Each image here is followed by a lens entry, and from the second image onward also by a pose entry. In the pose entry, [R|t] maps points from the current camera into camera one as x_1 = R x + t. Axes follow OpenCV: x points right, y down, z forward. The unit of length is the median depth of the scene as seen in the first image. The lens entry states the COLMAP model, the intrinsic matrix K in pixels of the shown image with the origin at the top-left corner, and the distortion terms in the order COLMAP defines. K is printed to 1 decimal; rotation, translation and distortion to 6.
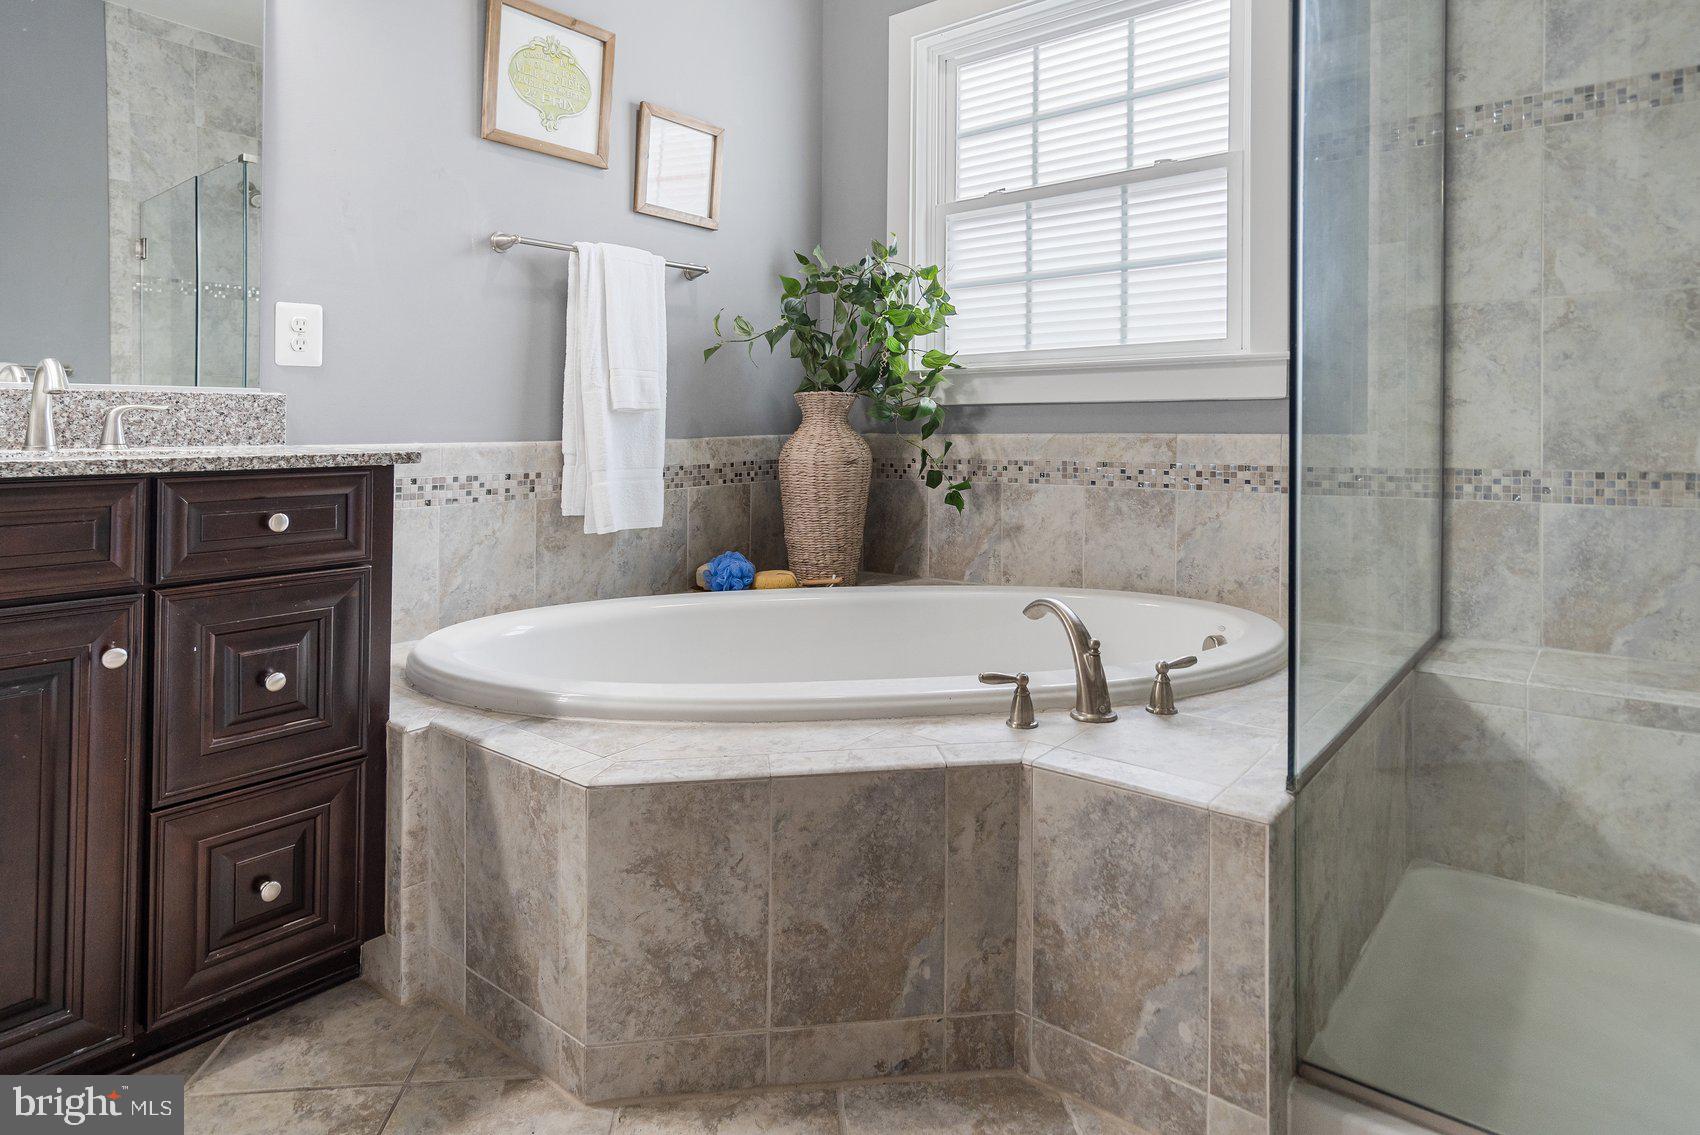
lens RADIAL K [[971.4, 0, 850.7], [0, 971.4, 423.5], [0, 0, 1]] dist [0.002557, 0.000376]
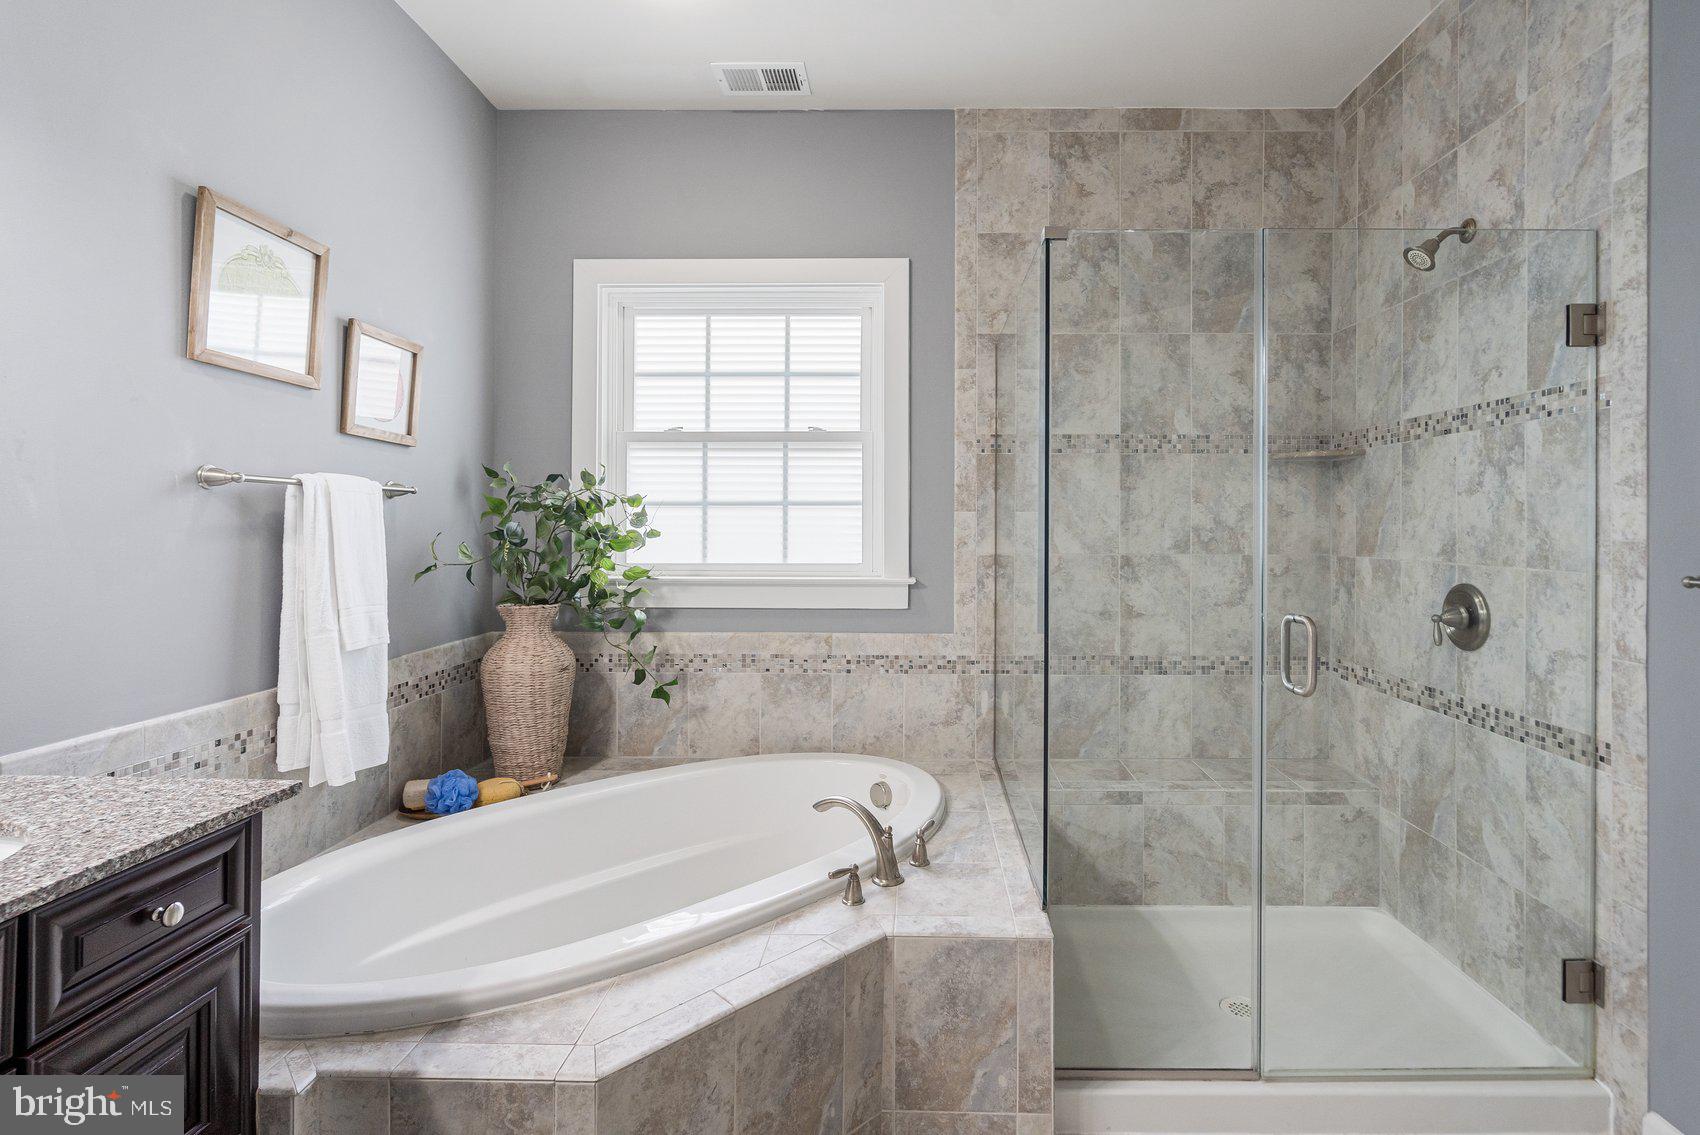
lens RADIAL K [[805.5, 0, 906.3], [0, 805.5, 535.4], [0, 0, 1]] dist [-0.003546, -0.000422]
pose [[0.782178, 0.006444, 0.623021, -0.306102], [-0.009989, 0.999948, 0.002198, -0.135844], [-0.622975, -0.007943, 0.782202, 0.037971]]
